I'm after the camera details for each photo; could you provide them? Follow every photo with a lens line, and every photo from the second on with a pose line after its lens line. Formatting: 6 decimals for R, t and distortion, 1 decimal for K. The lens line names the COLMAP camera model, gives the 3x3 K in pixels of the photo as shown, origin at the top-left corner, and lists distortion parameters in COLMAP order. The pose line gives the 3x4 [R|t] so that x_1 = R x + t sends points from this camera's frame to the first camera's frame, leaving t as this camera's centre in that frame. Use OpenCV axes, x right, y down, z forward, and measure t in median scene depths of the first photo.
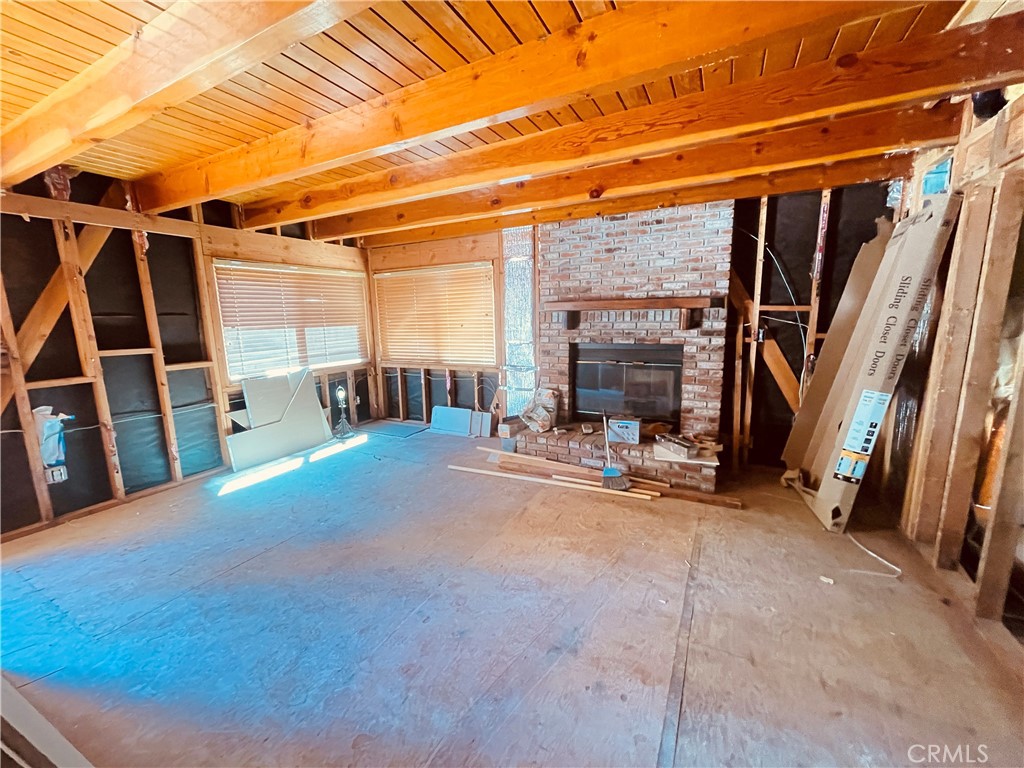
lens RADIAL K [[412.6, 0, 505.8], [0, 412.6, 382.6], [0, 0, 1]] dist [-0.000405, -0.000496]
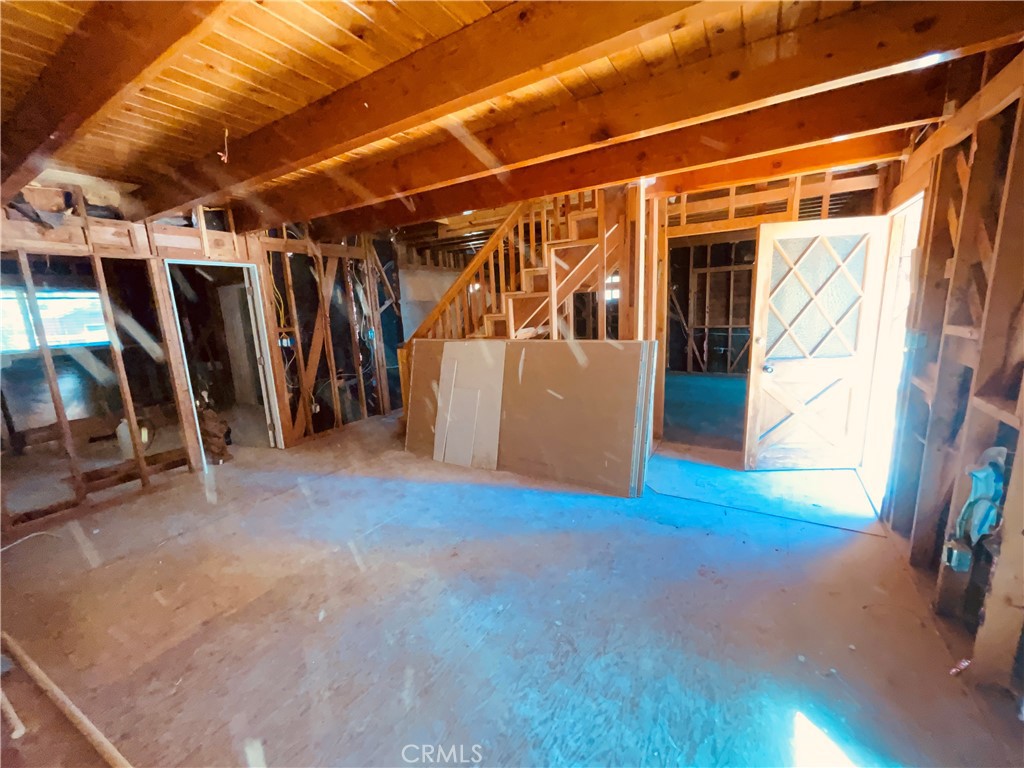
lens RADIAL K [[412.6, 0, 505.6], [0, 412.6, 382.8], [0, 0, 1]] dist [-0.000405, -0.000496]
pose [[-0.996153, 0.056403, 0.067061, -0.411406], [0.075826, 0.938415, 0.337088, -0.204484], [-0.043918, 0.340877, -0.939082, 1.198304]]
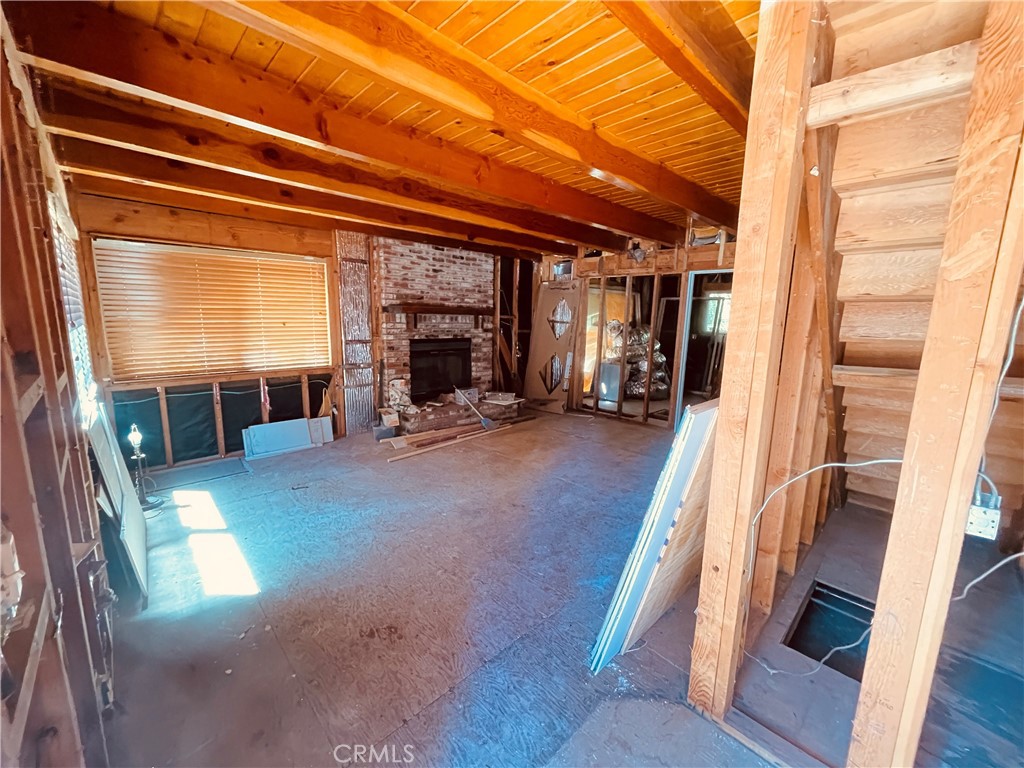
lens RADIAL K [[412.6, 0, 507.4], [0, 412.6, 385.7], [0, 0, 1]] dist [-0.000405, -0.000496]
pose [[0.303344, -0.132943, 0.943562, -1.046199], [0.125524, 0.987165, 0.098732, -0.049489], [-0.944577, 0.088490, 0.316138, 0.383117]]
